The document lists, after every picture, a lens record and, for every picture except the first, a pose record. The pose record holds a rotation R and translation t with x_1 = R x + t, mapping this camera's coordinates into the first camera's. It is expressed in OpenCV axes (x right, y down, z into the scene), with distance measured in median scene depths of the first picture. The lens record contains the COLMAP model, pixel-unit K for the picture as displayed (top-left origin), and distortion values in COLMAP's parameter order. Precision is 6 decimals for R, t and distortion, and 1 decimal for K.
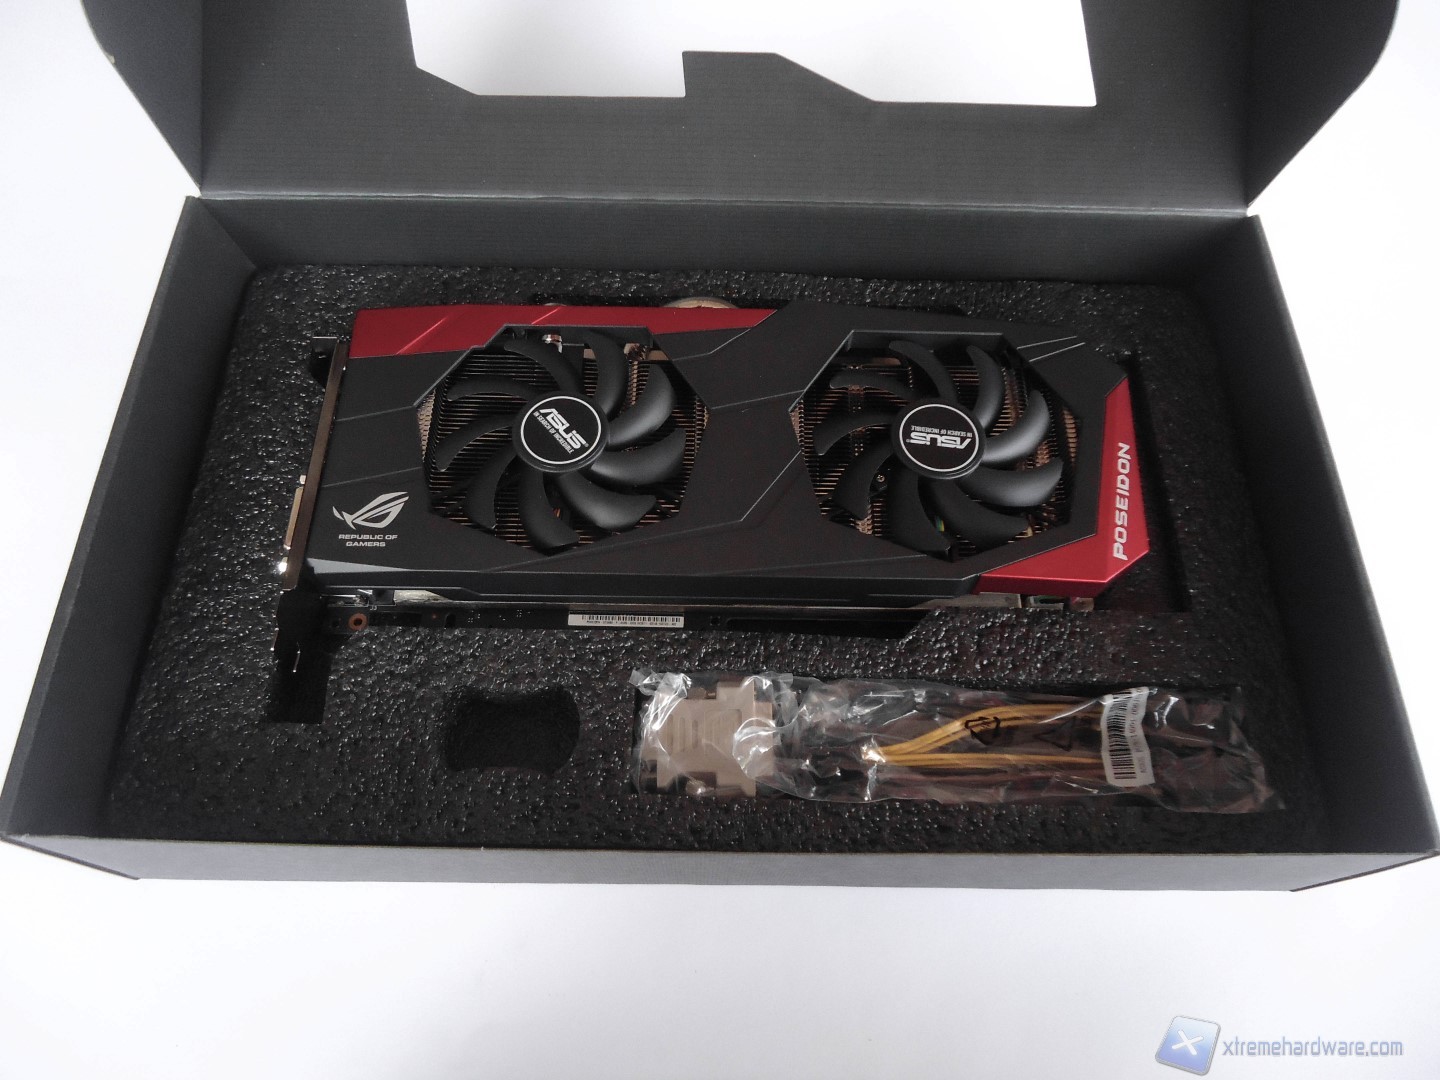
lens RADIAL K [[1074.5, 0, 720.0], [0, 1074.5, 540.0], [0, 0, 1]] dist [0.000865, 0.009491]
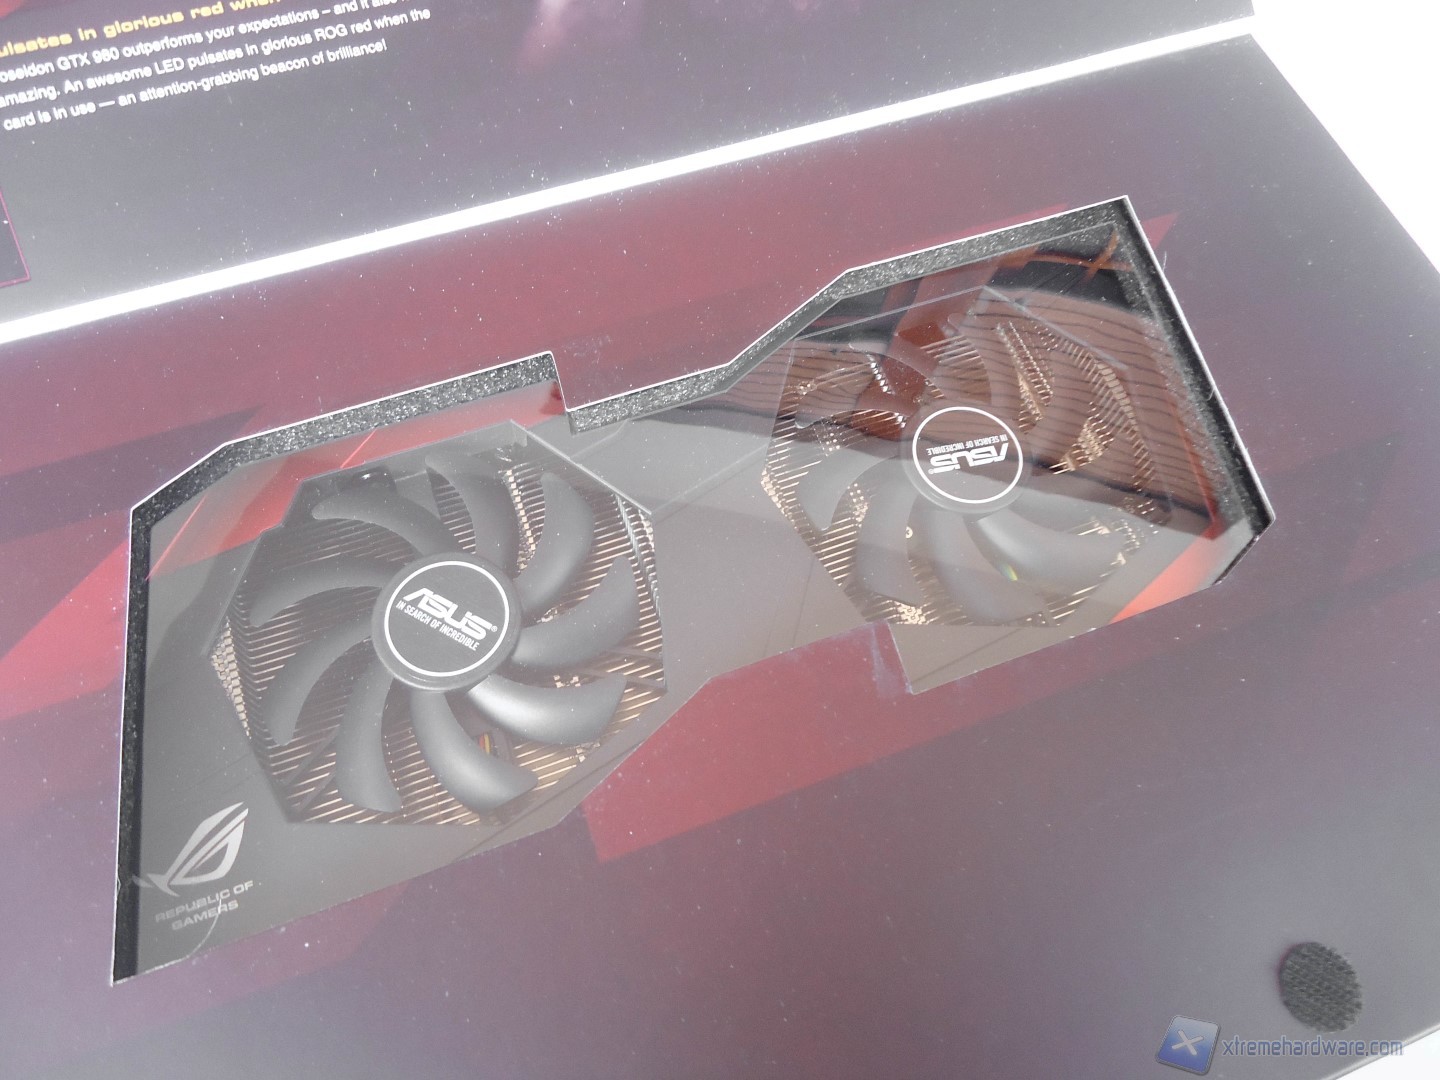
lens RADIAL K [[1074.5, 0, 720.0], [0, 1074.5, 540.0], [0, 0, 1]] dist [0.000865, 0.009491]
pose [[0.933312, -0.312129, 0.177493, -0.094228], [0.304077, 0.949953, 0.071599, -0.142560], [-0.190958, -0.012853, 0.981514, 0.330306]]
